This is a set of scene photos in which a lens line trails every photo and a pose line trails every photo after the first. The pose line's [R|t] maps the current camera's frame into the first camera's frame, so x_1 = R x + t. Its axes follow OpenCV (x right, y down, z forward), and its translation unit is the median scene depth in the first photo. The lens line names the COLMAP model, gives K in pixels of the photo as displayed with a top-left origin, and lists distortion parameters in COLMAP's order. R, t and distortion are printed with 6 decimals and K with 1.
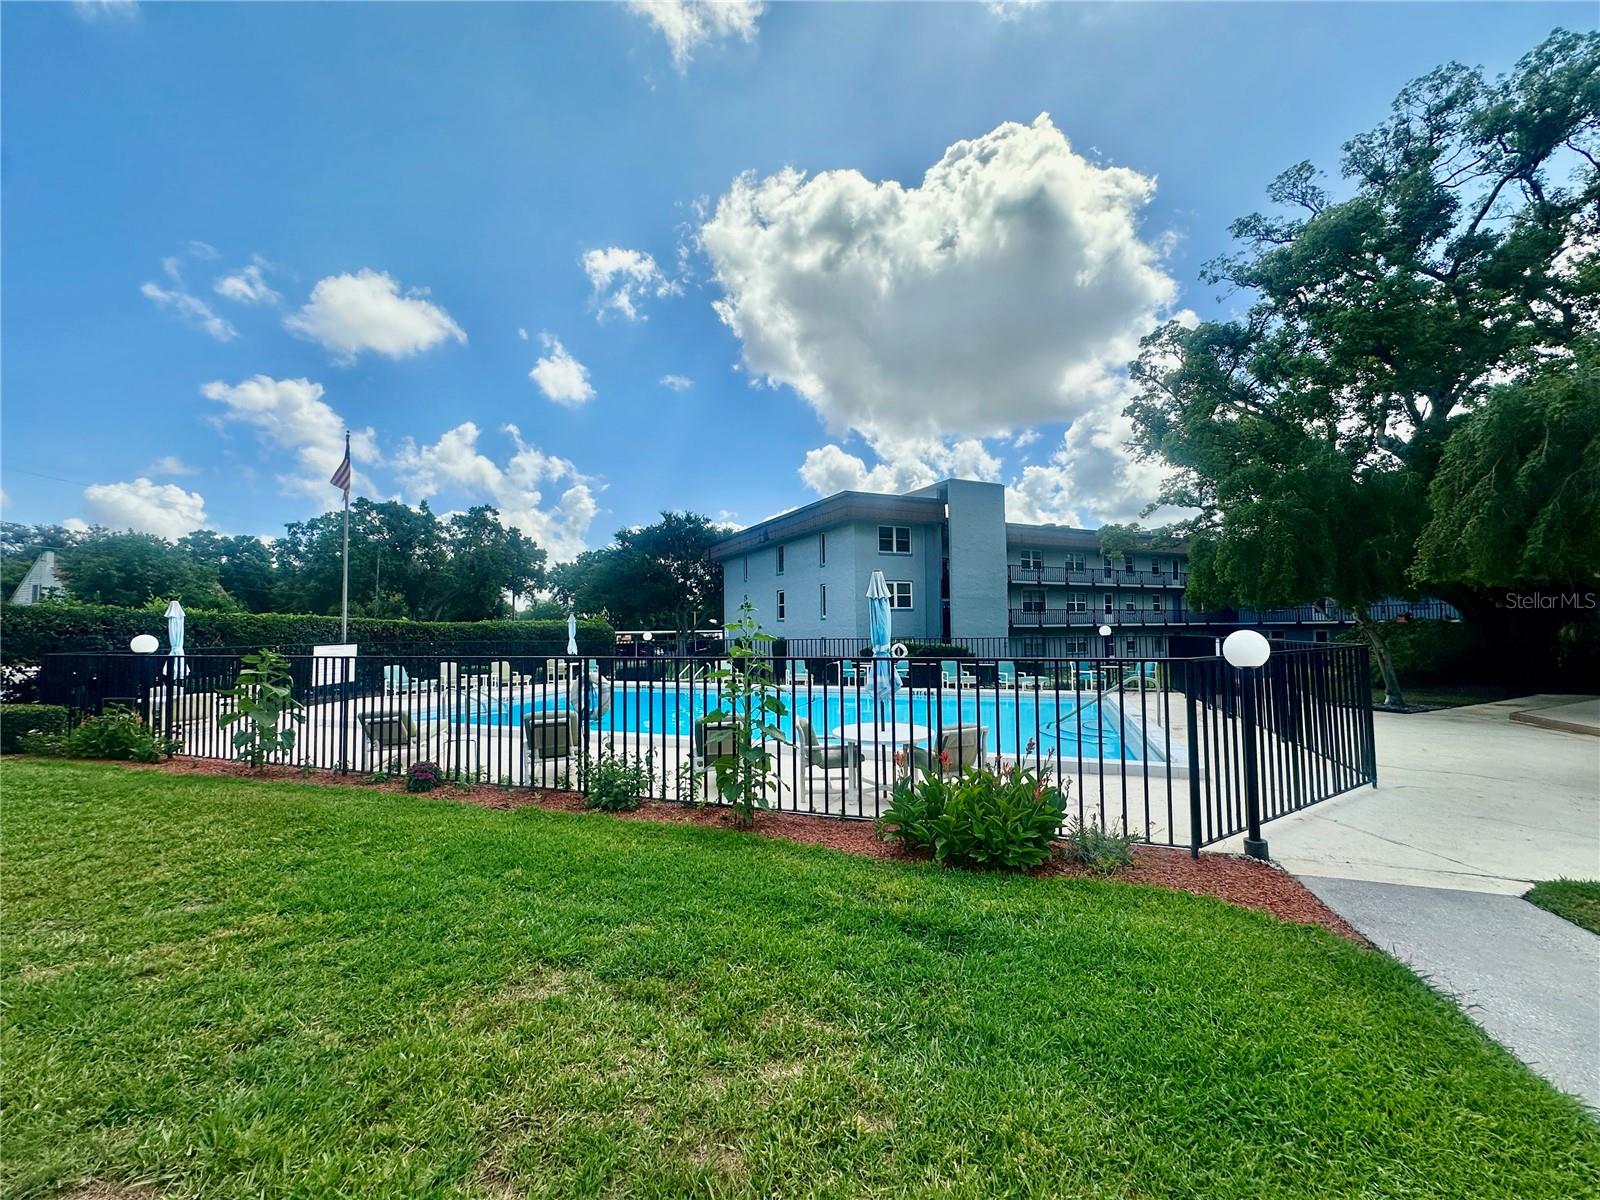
lens RADIAL K [[646.8, 0, 798.5], [0, 646.8, 598.5], [0, 0, 1]] dist [-0.000125, 0.000004]
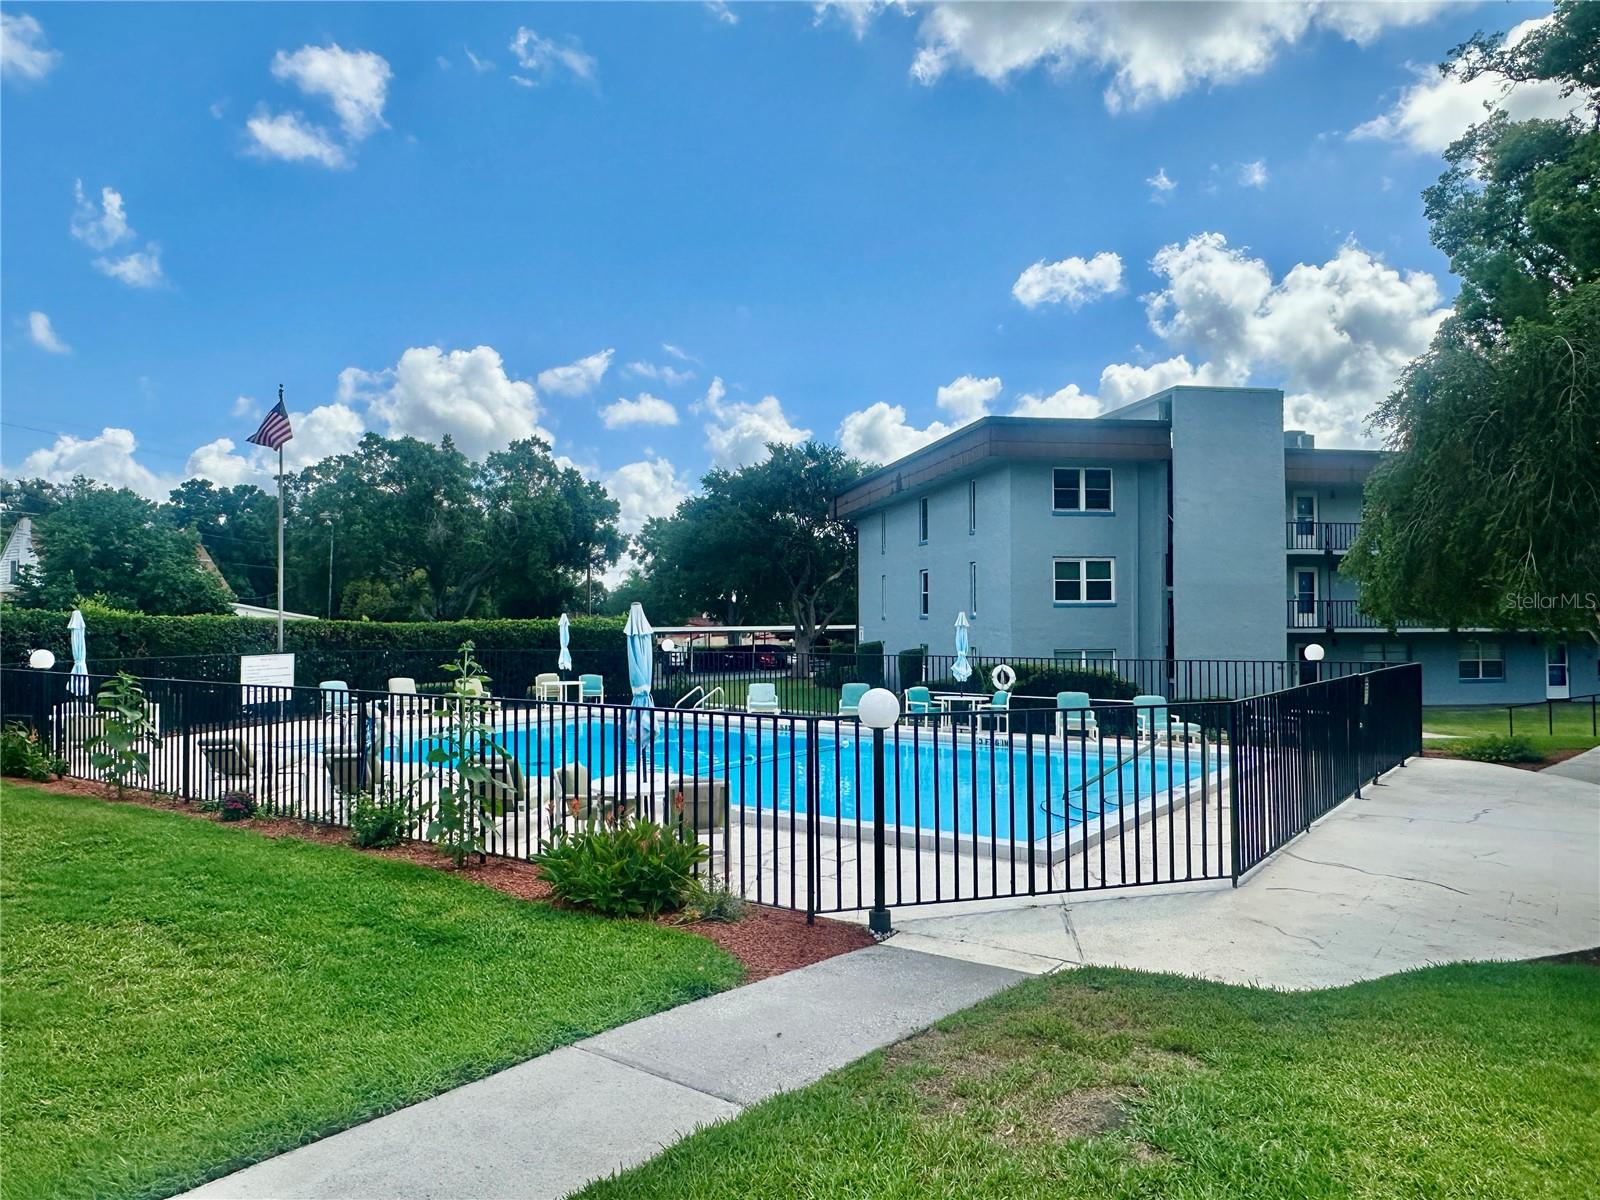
lens RADIAL K [[1137.3, 0, 800.9], [0, 1137.3, 599.5], [0, 0, 1]] dist [-0.000822, -0.000671]
pose [[0.962005, 0.005087, -0.272983, 0.179699], [0.004310, 0.999419, 0.033813, -0.023867], [0.272996, -0.033705, 0.961424, -0.105796]]
